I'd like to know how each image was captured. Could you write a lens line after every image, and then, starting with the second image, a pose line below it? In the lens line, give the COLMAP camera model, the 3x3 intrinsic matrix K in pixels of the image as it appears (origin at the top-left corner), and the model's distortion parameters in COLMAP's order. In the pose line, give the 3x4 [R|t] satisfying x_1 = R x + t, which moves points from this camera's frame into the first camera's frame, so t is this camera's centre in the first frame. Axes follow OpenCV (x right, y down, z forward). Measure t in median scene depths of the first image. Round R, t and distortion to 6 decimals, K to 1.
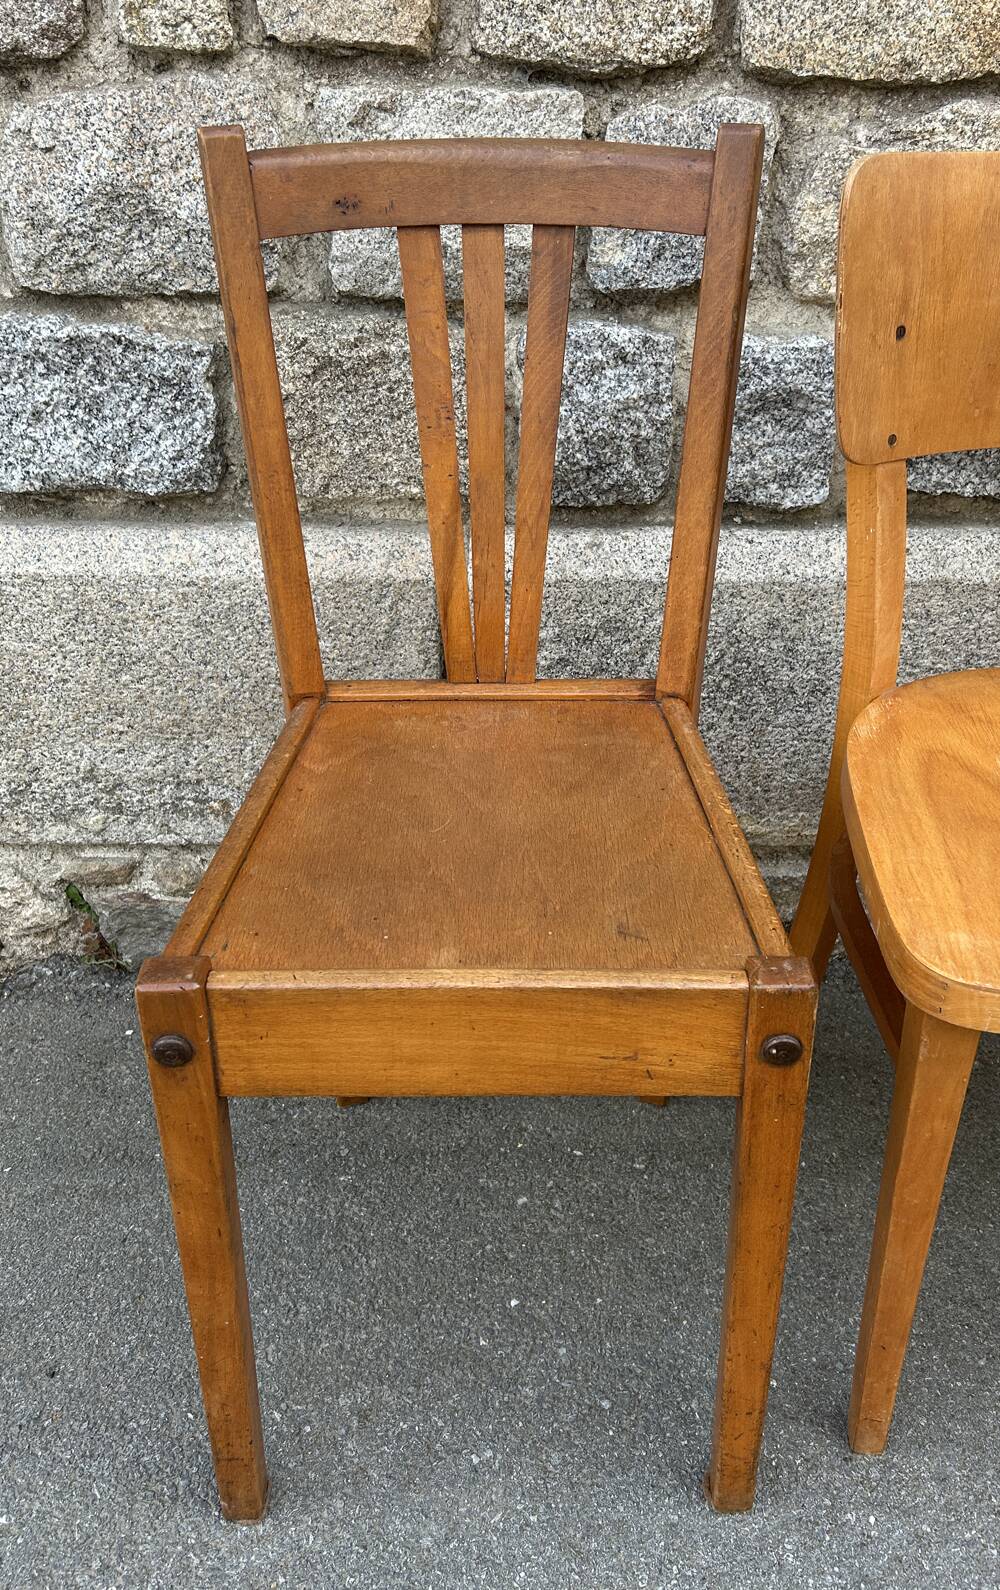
lens RADIAL K [[1290.3, 0, 572.6], [0, 1290.3, 753.3], [0, 0, 1]] dist [0.037613, -0.037615]
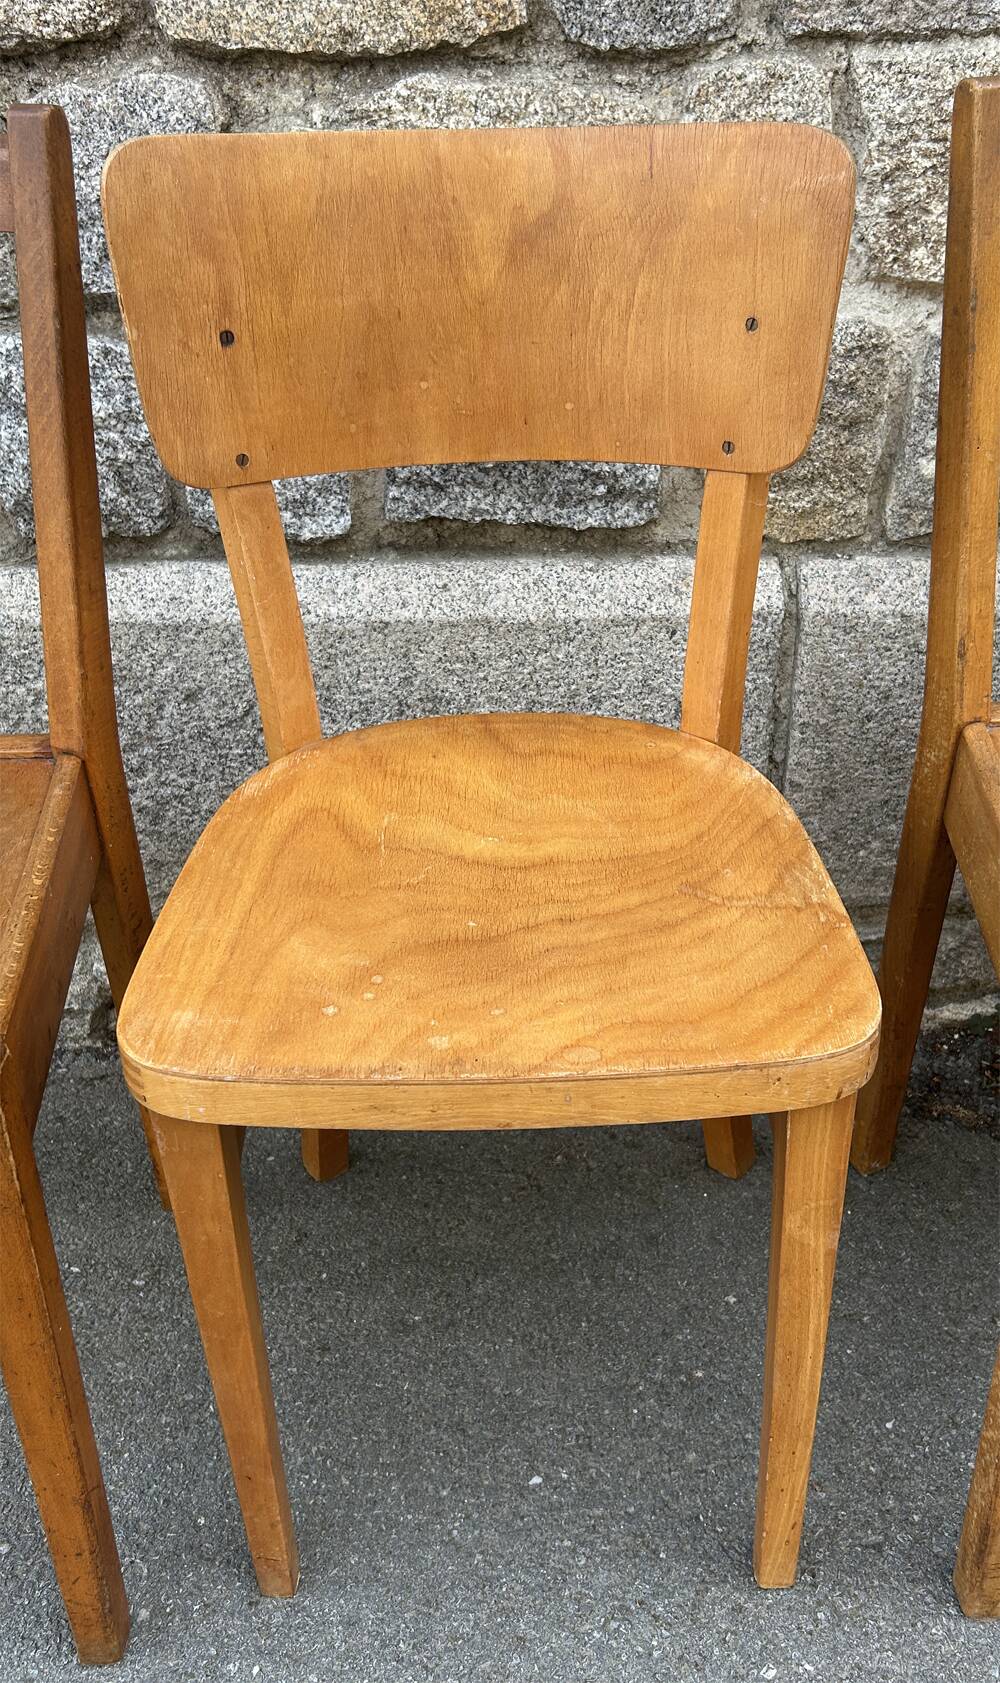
lens RADIAL K [[1456.4, 0, 558.8], [0, 1456.4, 834.0], [0, 0, 1]] dist [0.048399, -0.048480]
pose [[0.999851, -0.014756, -0.009007, 0.398156], [0.014822, 0.999863, 0.007320, 0.008981], [0.008898, -0.007452, 0.999933, -0.003282]]
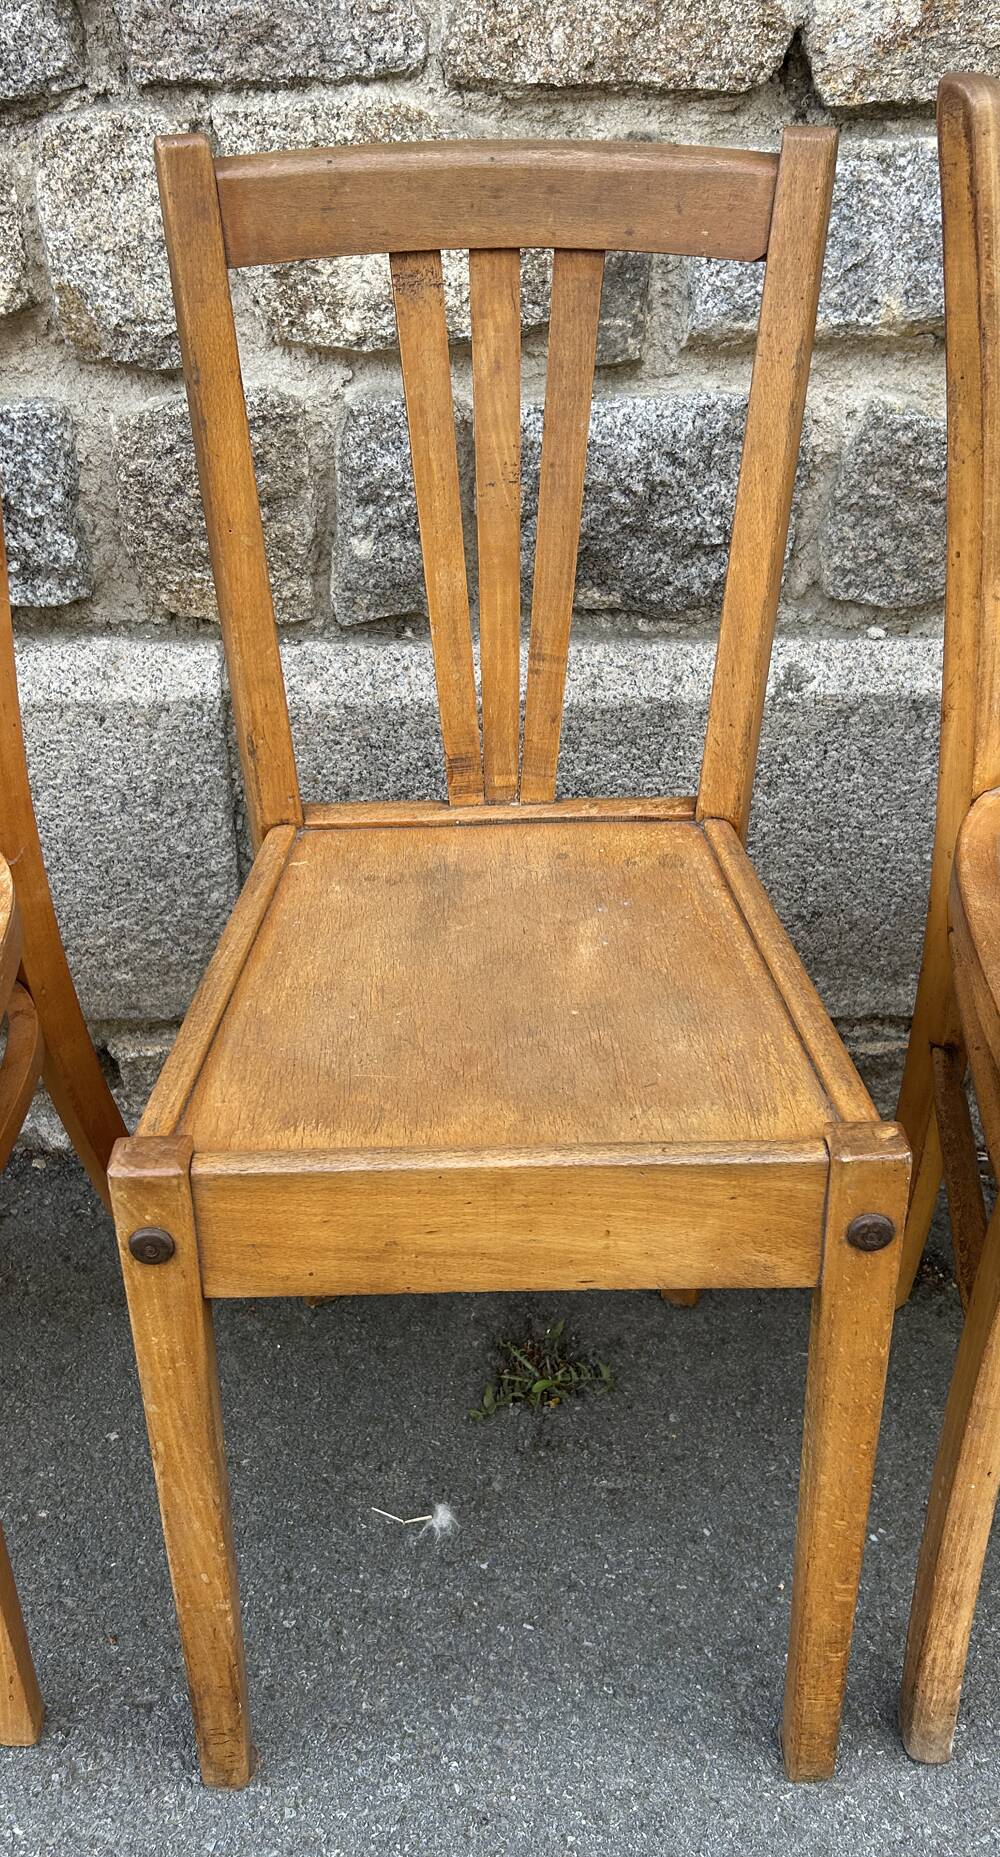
lens RADIAL K [[1560.9, 0, 496.7], [0, 1560.9, 924.2], [0, 0, 1]] dist [0.049186, -0.064647]
pose [[0.997639, 0.007017, -0.068318, 0.859596], [-0.006384, 0.999935, 0.009474, -0.002596], [0.068380, -0.009016, 0.997619, 0.016466]]
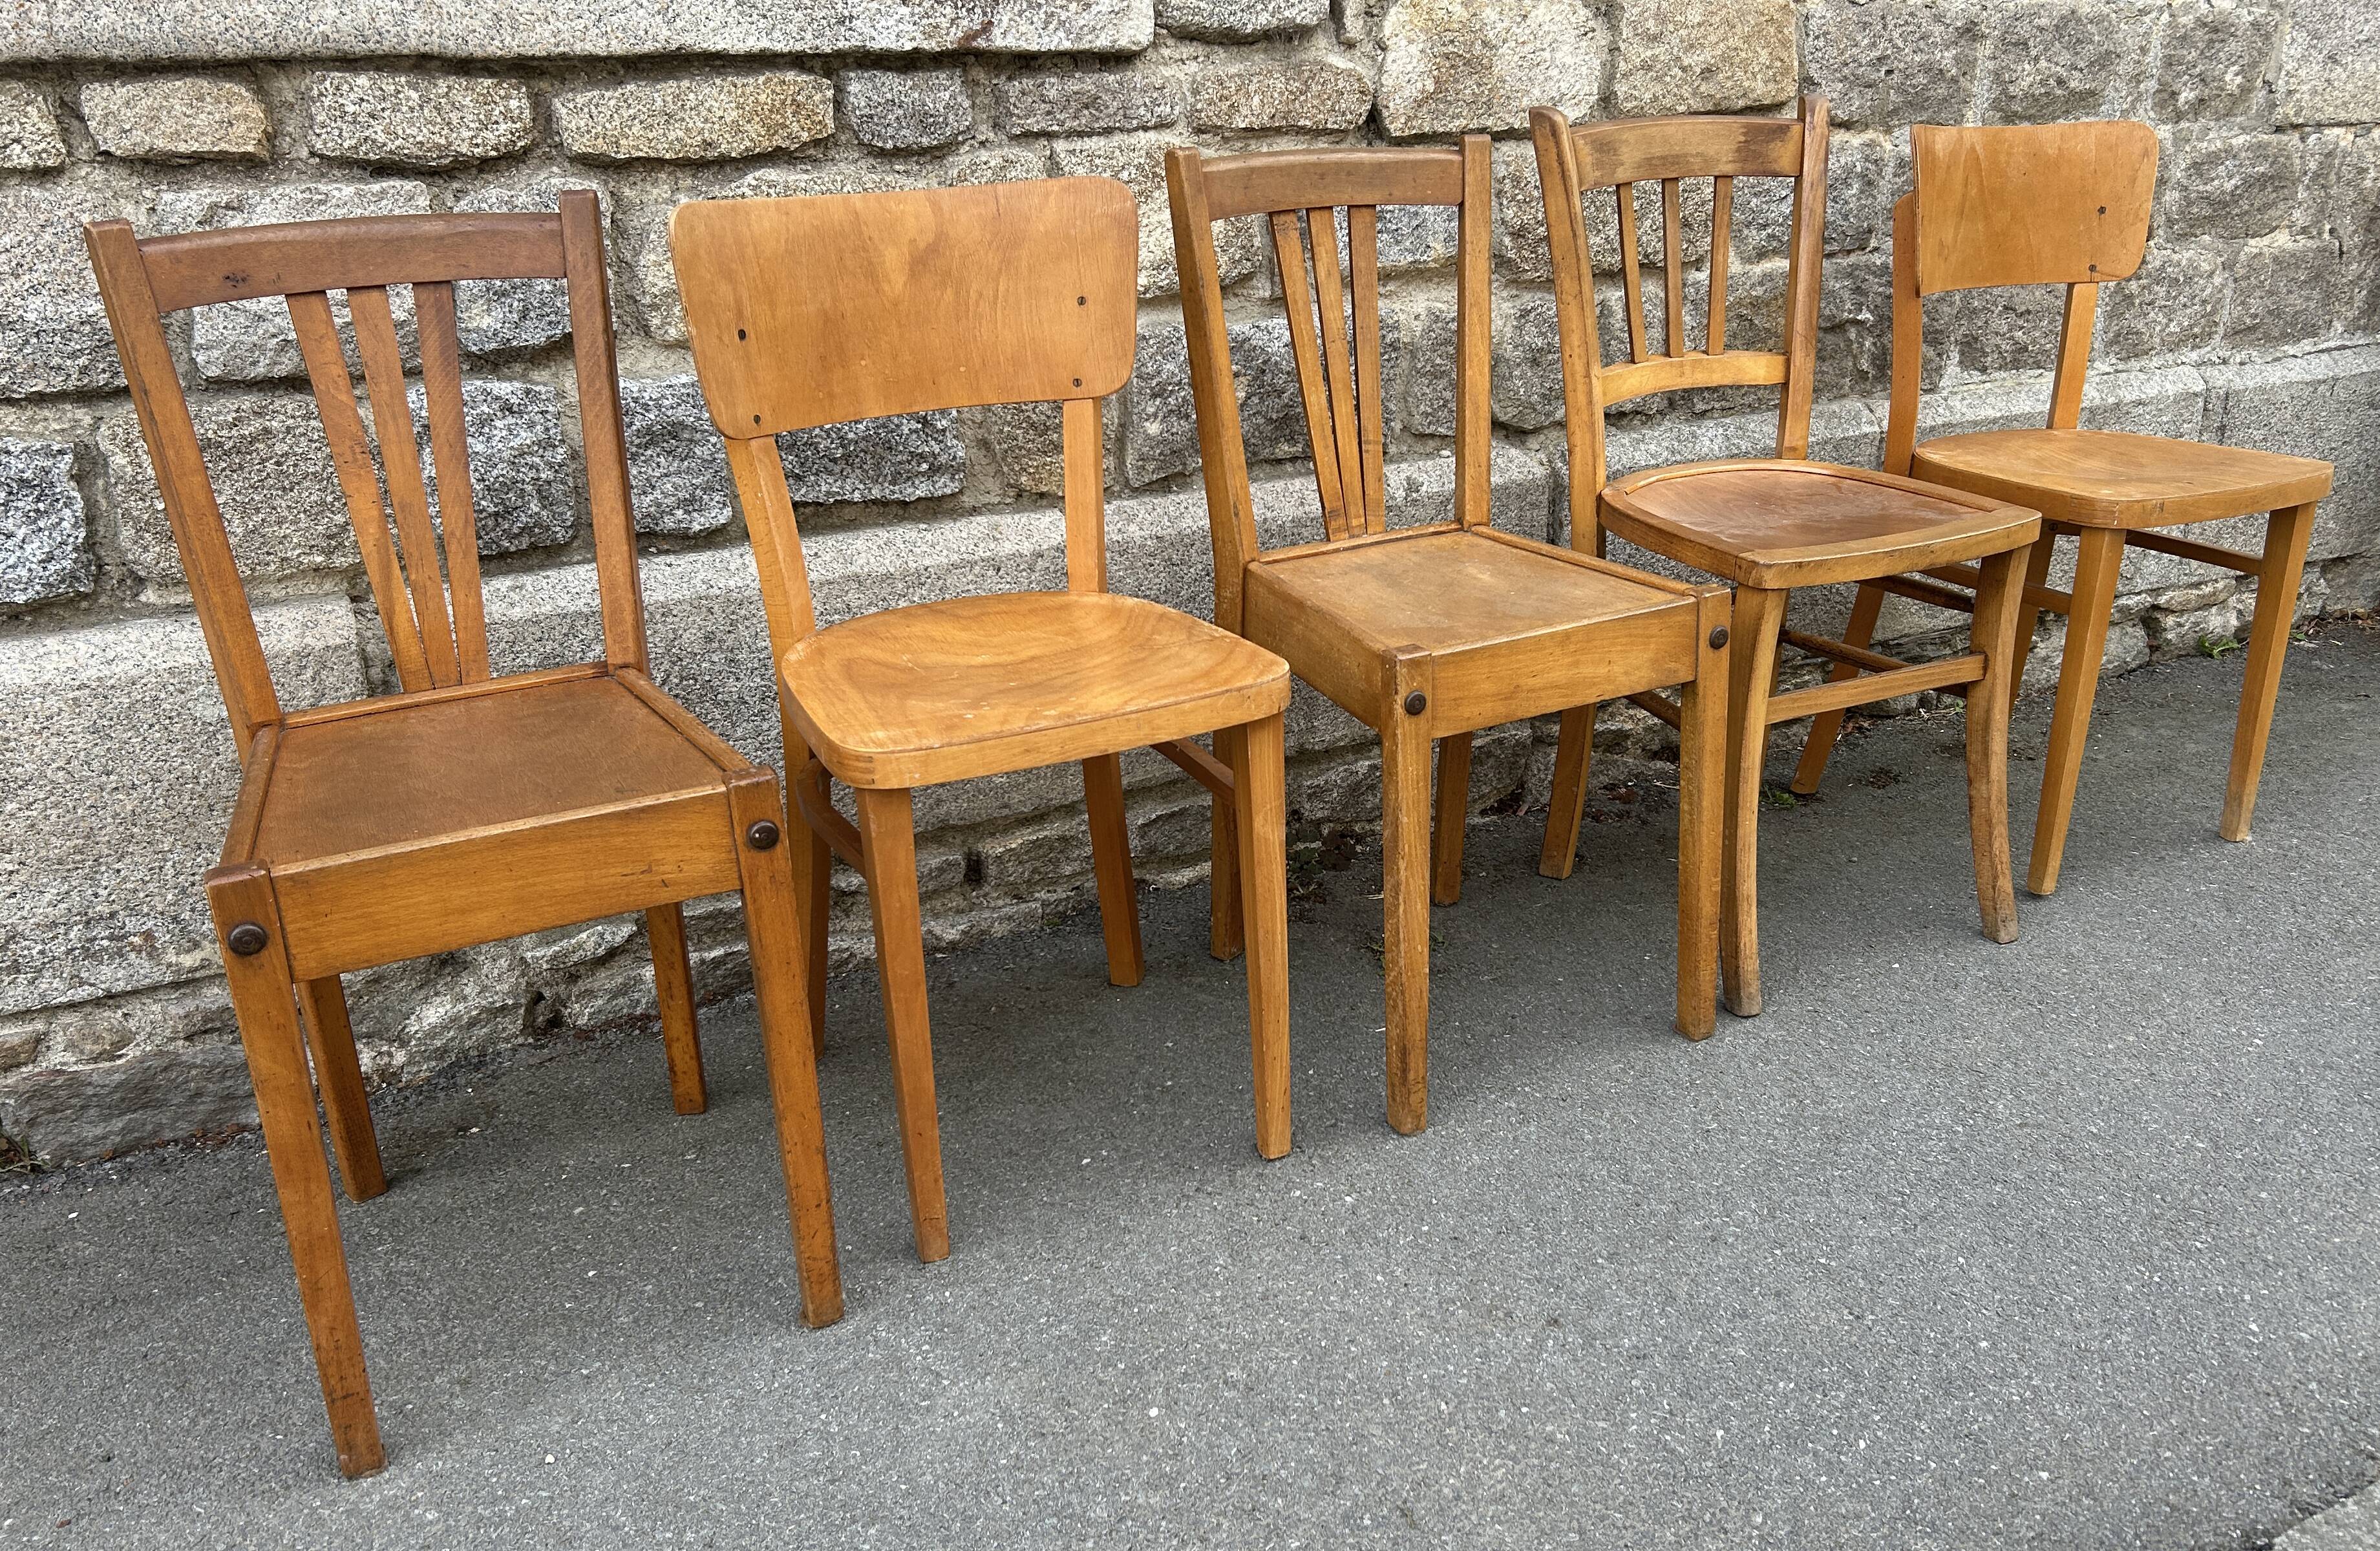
lens RADIAL K [[1867.8, 0, 1202.1], [0, 1867.8, 816.2], [0, 0, 1]] dist [0.042207, -0.044051]
pose [[0.906230, -0.191767, 0.376793, -0.100651], [0.249504, 0.962054, -0.110454, 0.366420], [-0.341314, 0.194108, 0.919689, -0.620769]]
